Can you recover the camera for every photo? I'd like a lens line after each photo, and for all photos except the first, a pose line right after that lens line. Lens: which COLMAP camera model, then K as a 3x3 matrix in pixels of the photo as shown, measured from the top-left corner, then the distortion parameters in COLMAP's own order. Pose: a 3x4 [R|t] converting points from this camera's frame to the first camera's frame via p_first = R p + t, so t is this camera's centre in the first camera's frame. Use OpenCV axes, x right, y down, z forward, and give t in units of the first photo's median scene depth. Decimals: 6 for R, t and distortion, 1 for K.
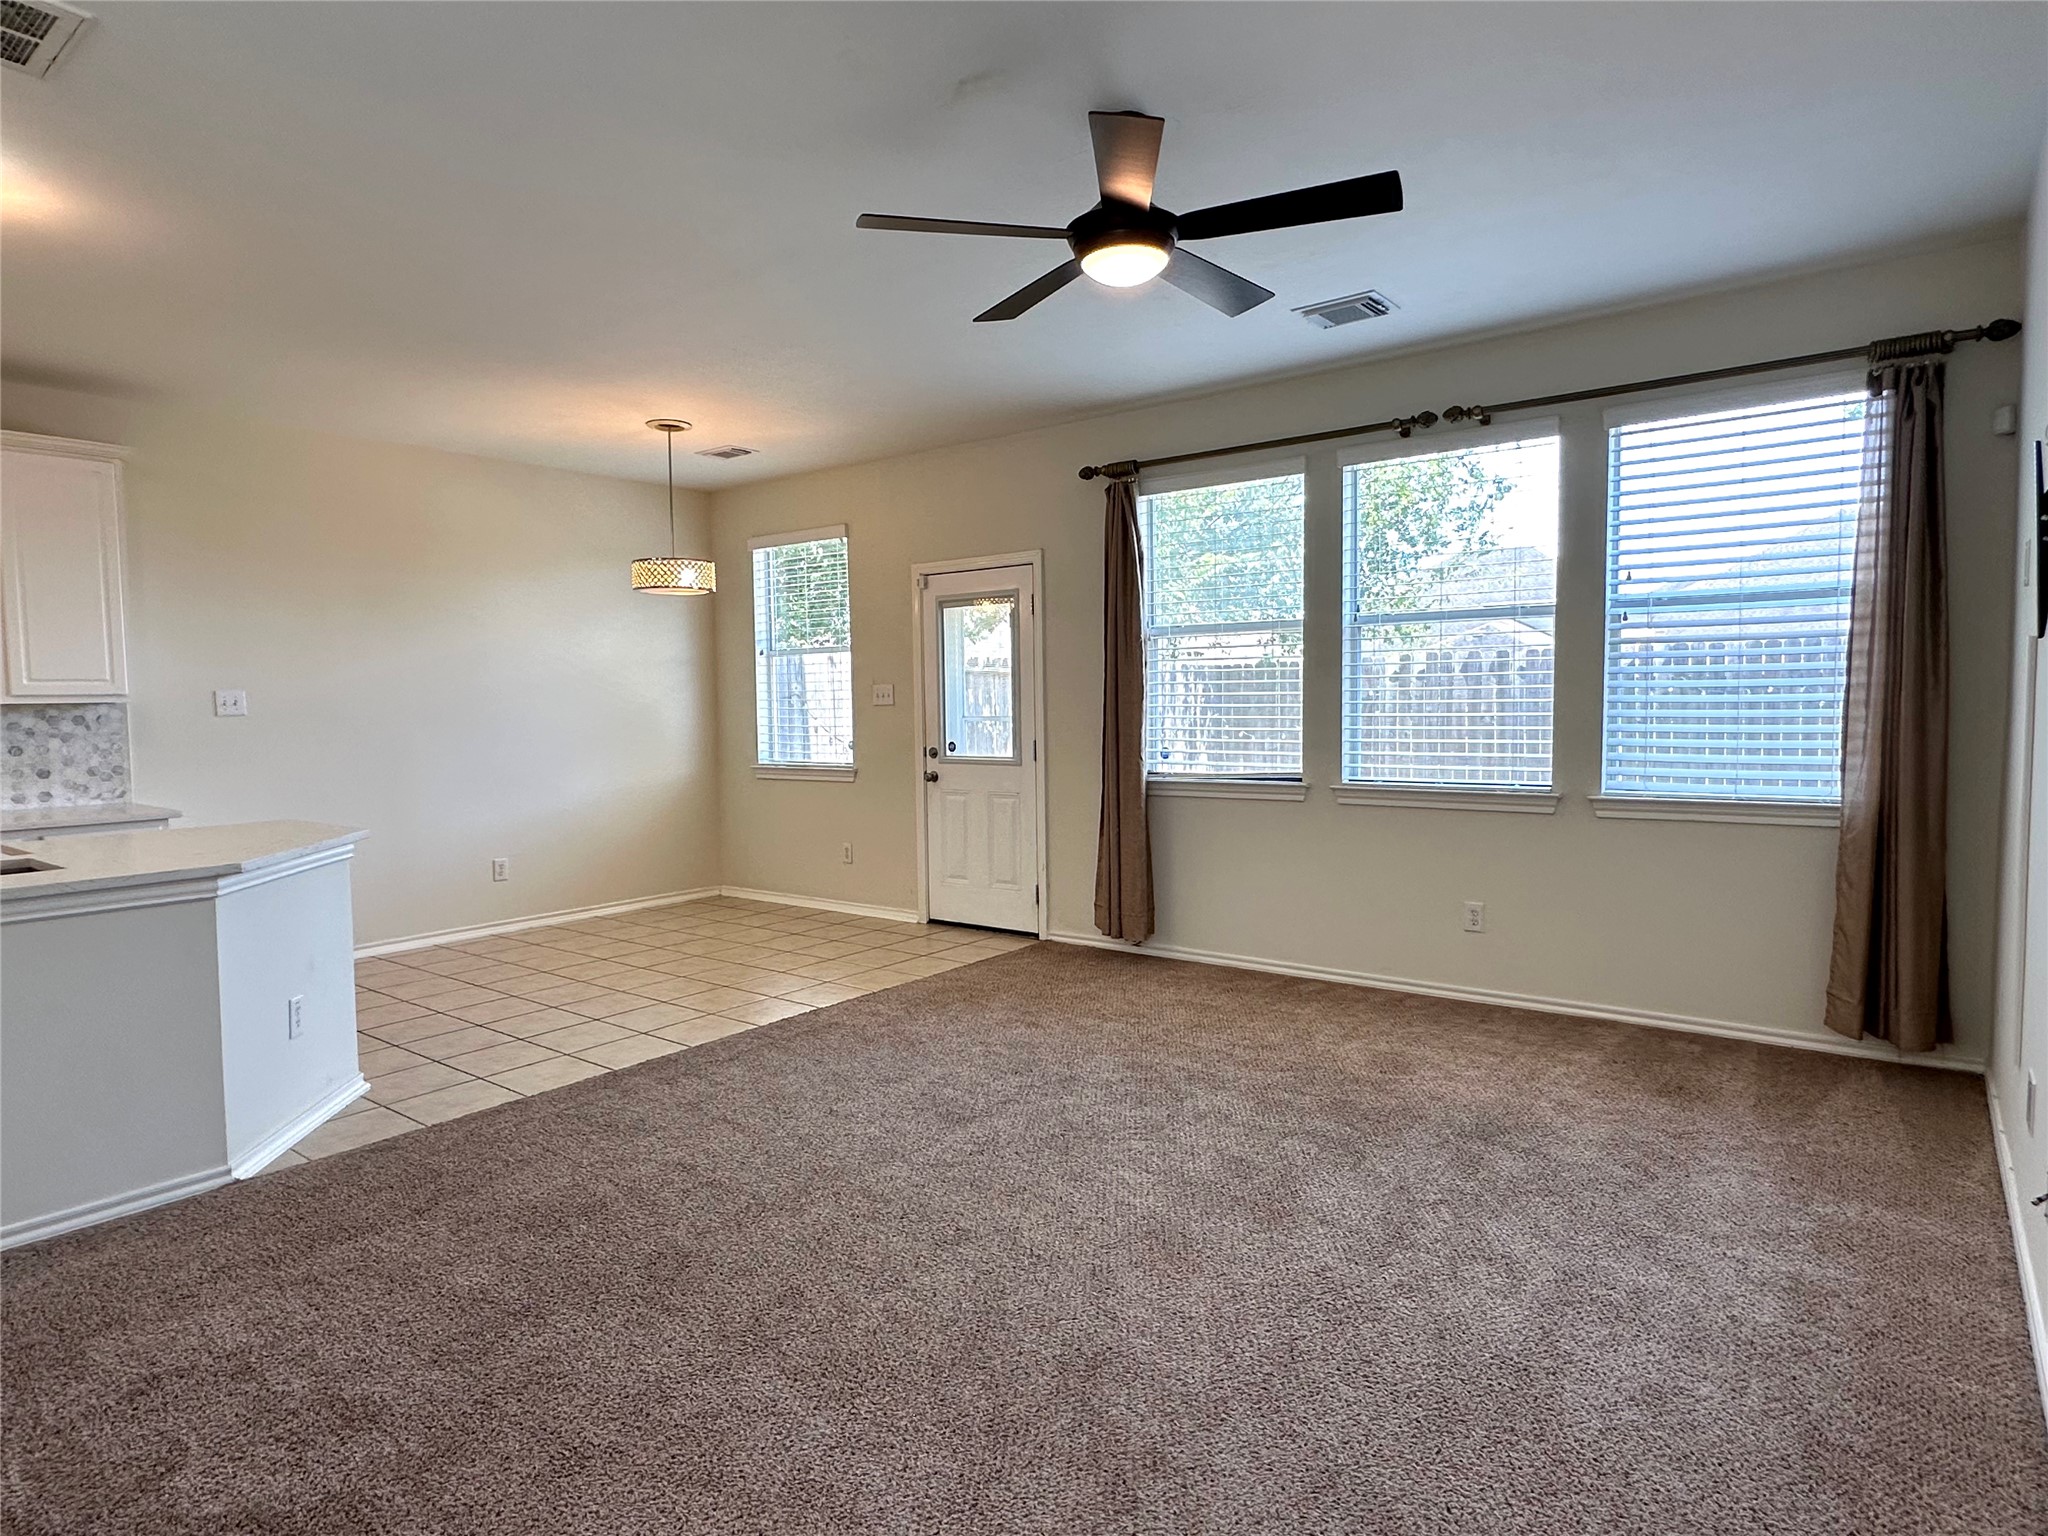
lens RADIAL K [[1138.3, 0, 1024.0], [0, 1138.3, 768.0], [0, 0, 1]] dist [0.001449, -0.000011]
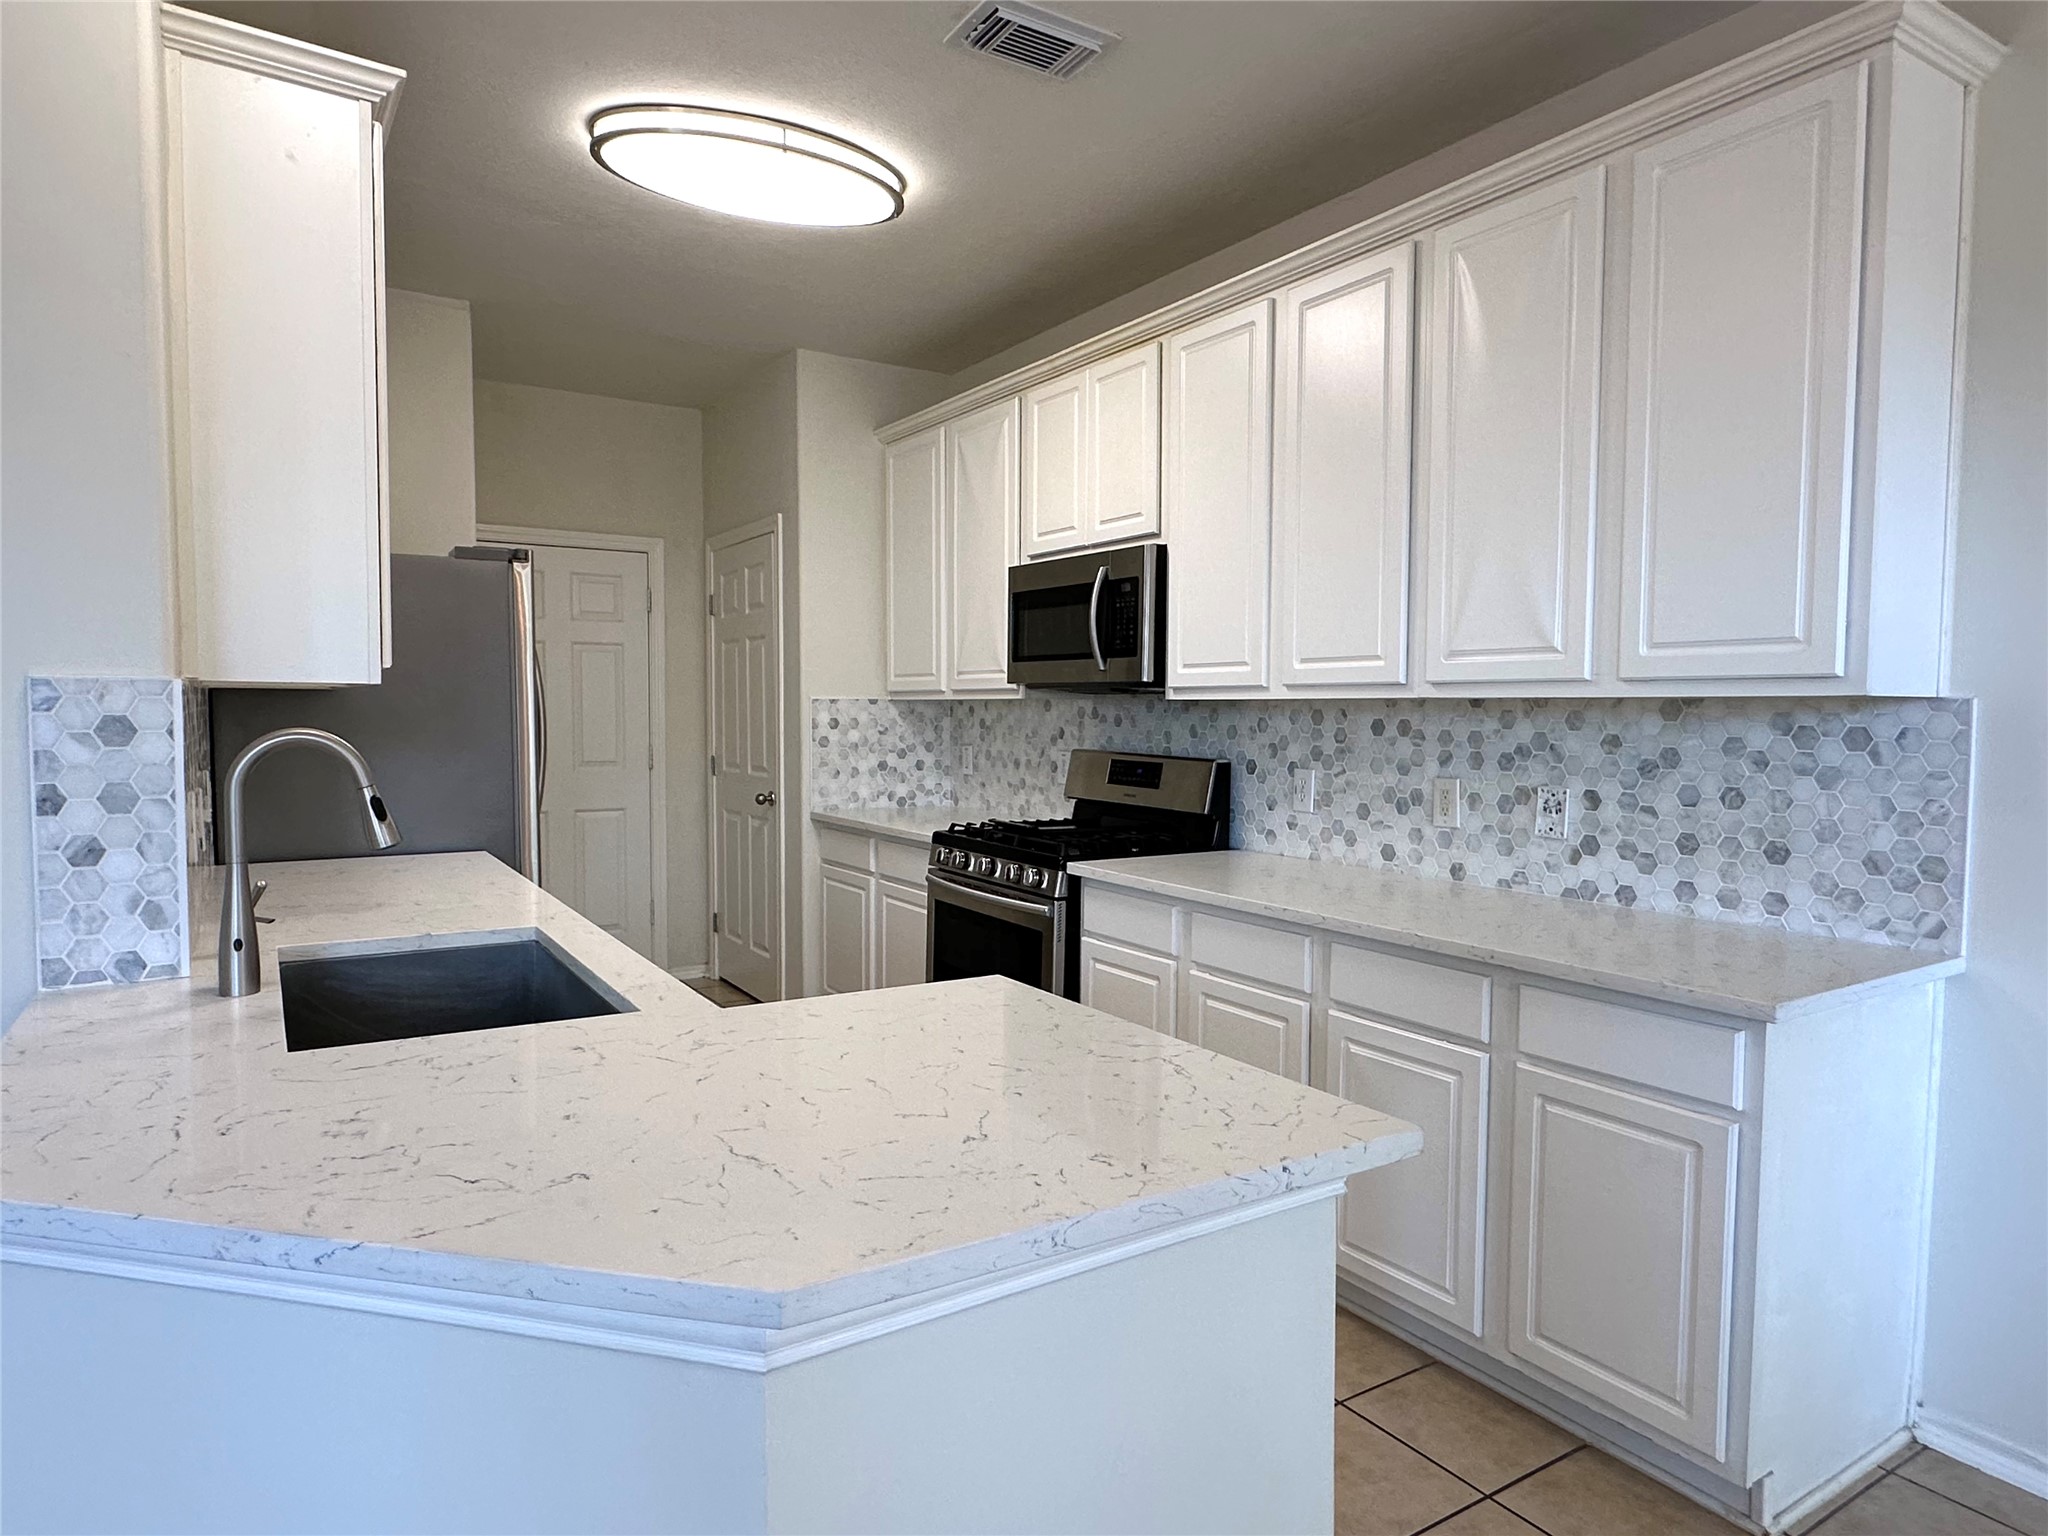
lens RADIAL K [[1203.0, 0, 1024.0], [0, 1203.0, 768.0], [0, 0, 1]] dist [0.001762, 0.001214]
pose [[-0.334716, 0.059615, -0.940431, -0.295065], [-0.059034, 0.994710, 0.084067, -0.048447], [0.940468, 0.083656, -0.329426, 0.825595]]
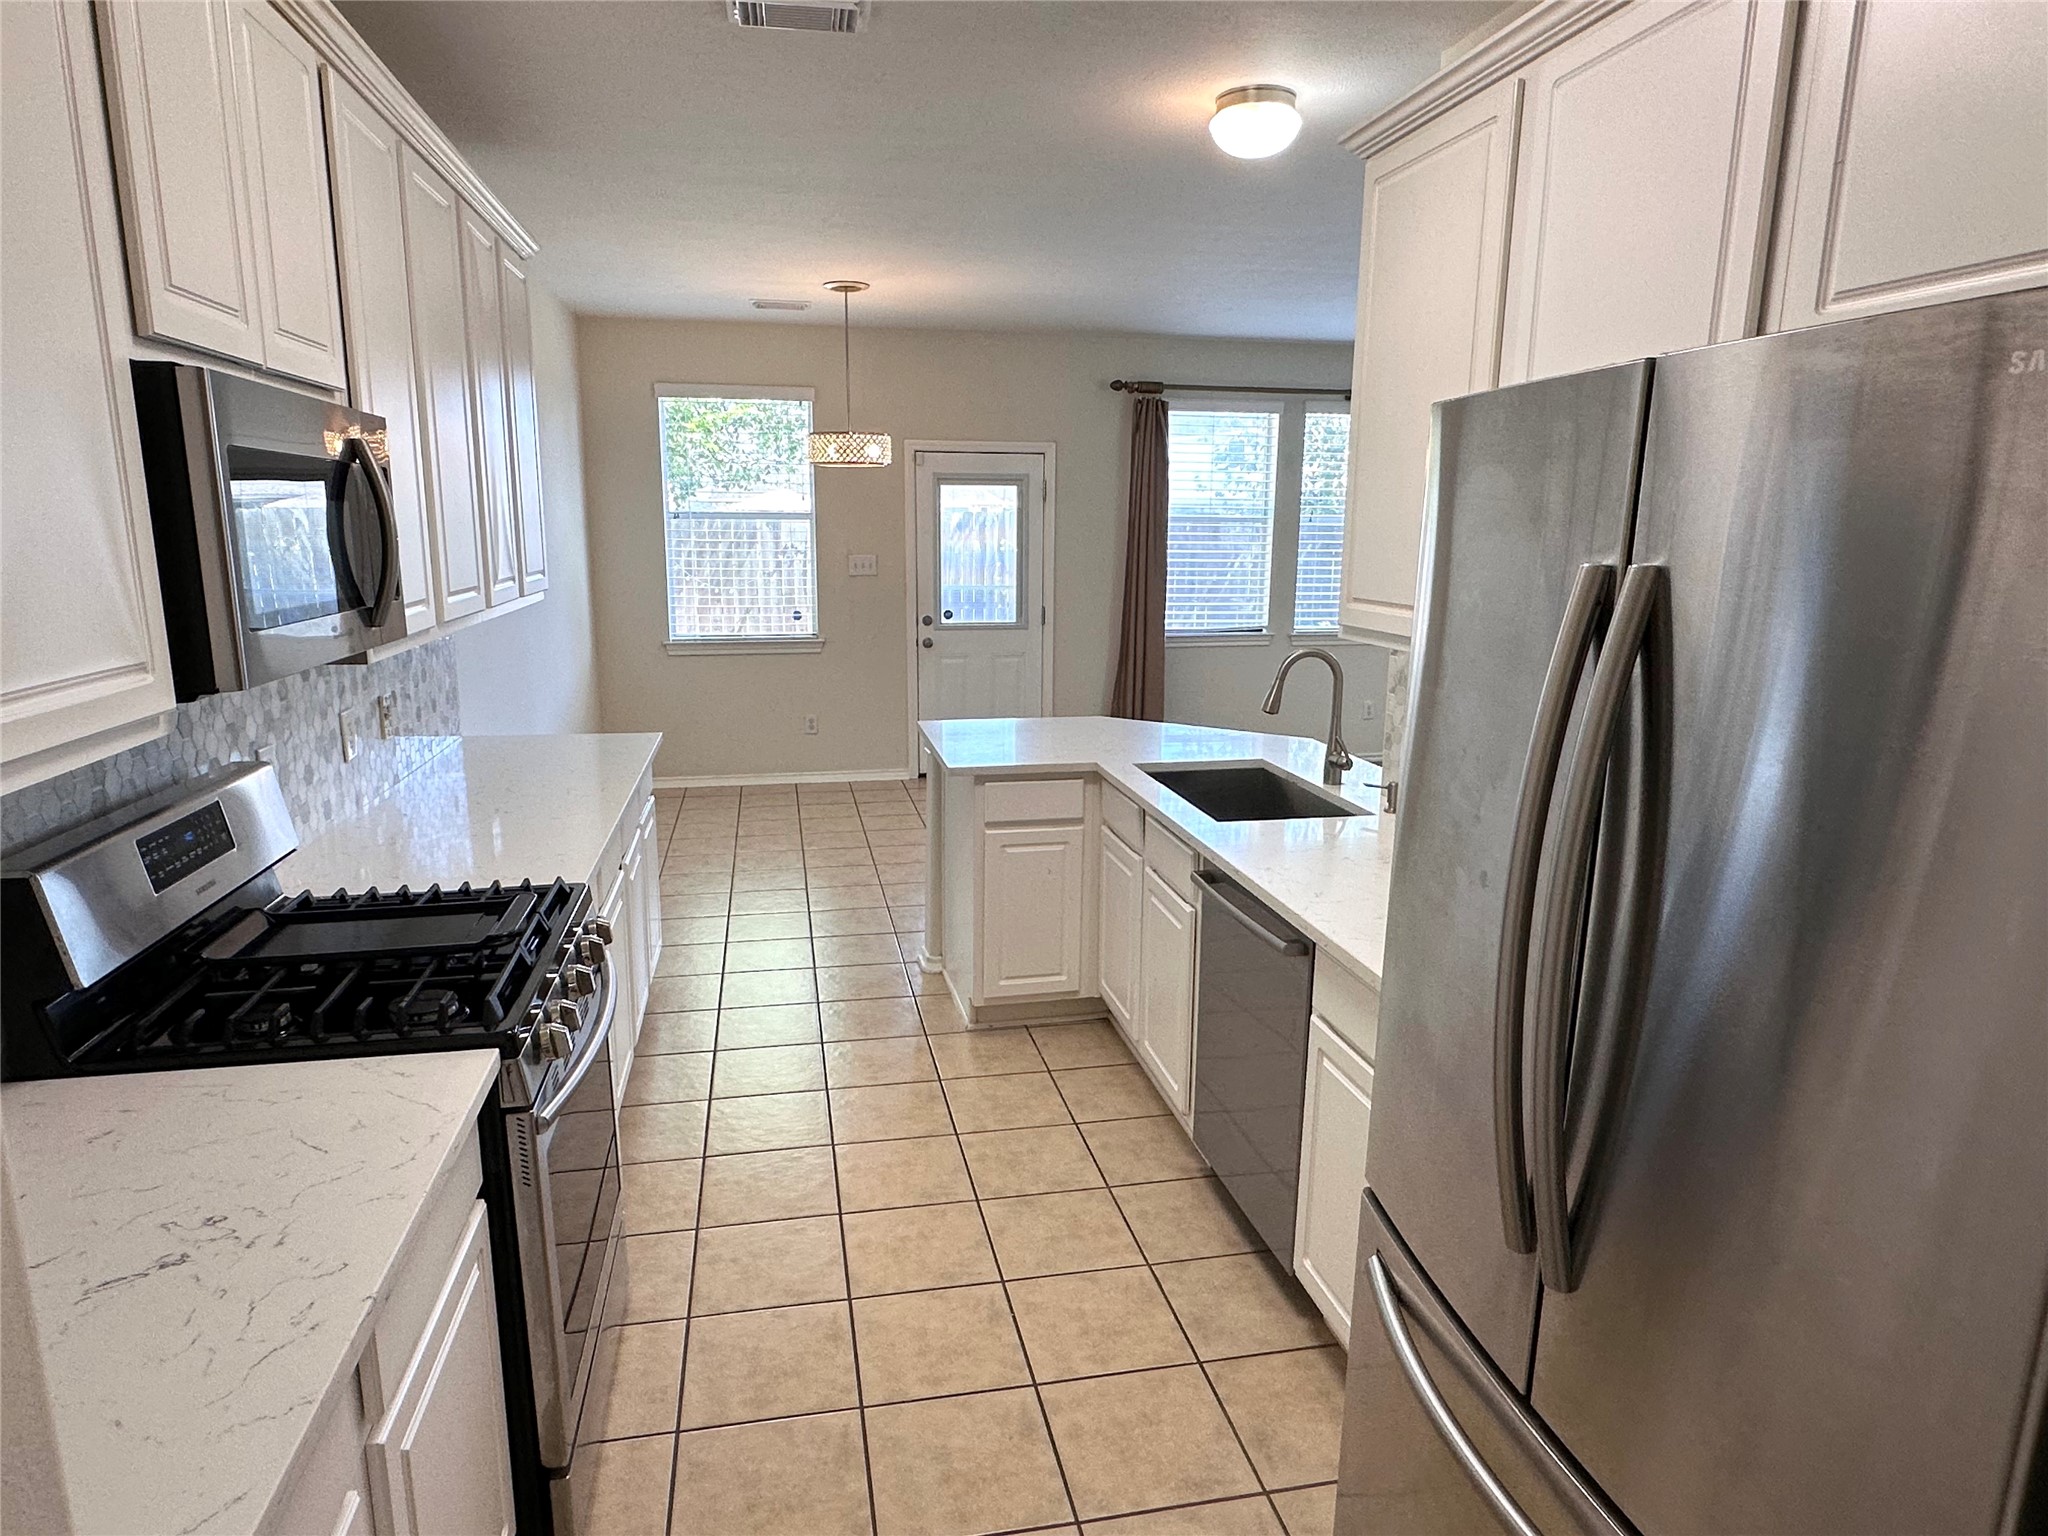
lens RADIAL K [[1203.0, 0, 1024.0], [0, 1203.0, 768.0], [0, 0, 1]] dist [0.001762, 0.001214]
pose [[0.650884, -0.134696, 0.747133, -1.088658], [0.027060, 0.987626, 0.154478, -0.060199], [-0.758695, -0.080330, 0.646474, 0.225474]]
